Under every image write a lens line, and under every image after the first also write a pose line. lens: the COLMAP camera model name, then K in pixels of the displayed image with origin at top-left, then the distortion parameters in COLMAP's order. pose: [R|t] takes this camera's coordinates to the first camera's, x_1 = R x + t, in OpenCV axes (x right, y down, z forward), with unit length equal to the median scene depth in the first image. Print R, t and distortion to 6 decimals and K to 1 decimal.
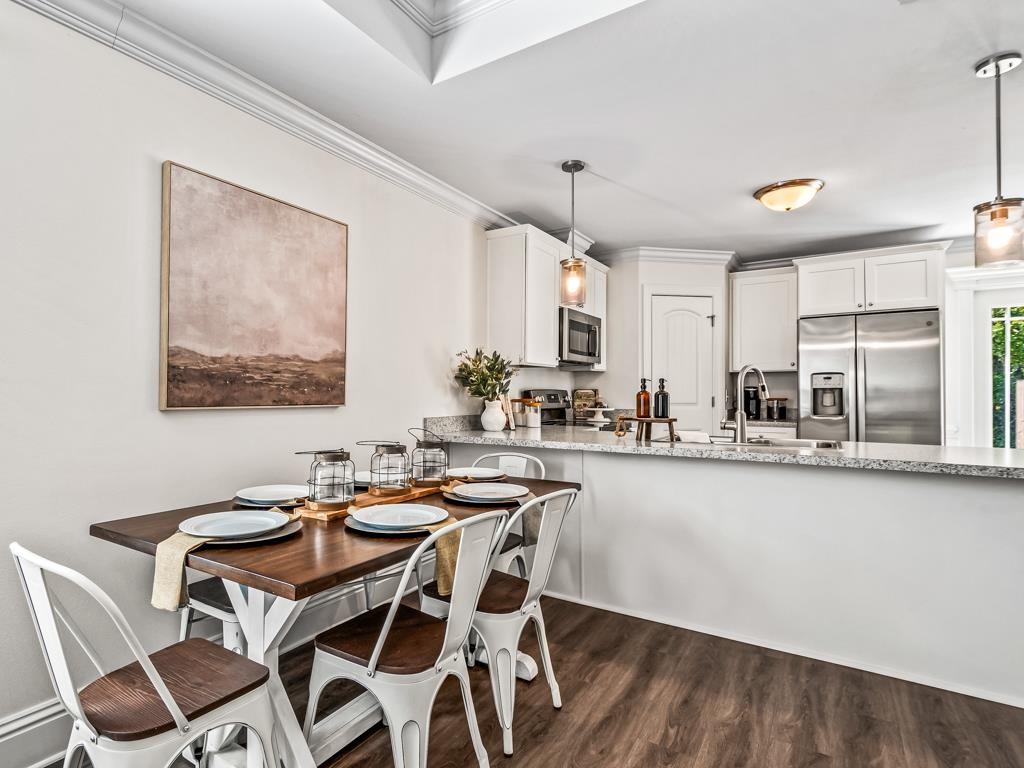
lens RADIAL K [[533.9, 0, 442.6], [0, 533.9, 386.8], [0, 0, 1]] dist [-0.026872, -0.001413]
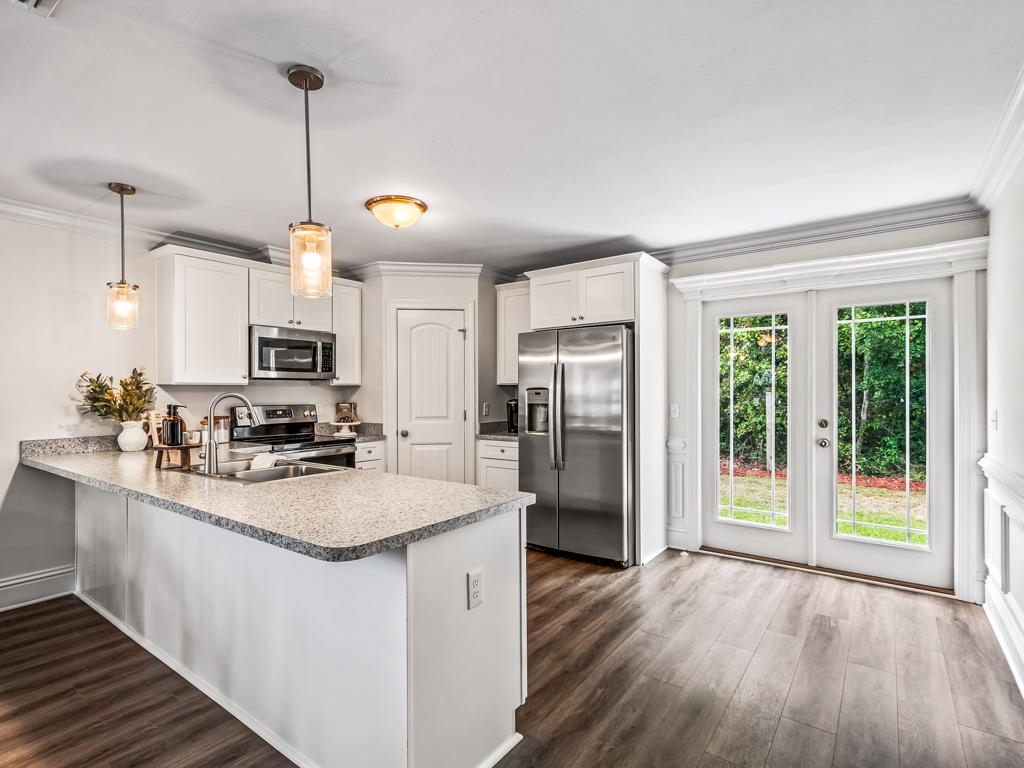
lens RADIAL K [[505.0, 0, 483.7], [0, 505.0, 393.6], [0, 0, 1]] dist [0.009856, -0.002266]
pose [[0.999135, -0.005973, -0.041155, 1.163237], [0.006522, 0.999892, 0.013195, -0.050354], [0.041072, -0.013452, 0.999066, 0.097934]]
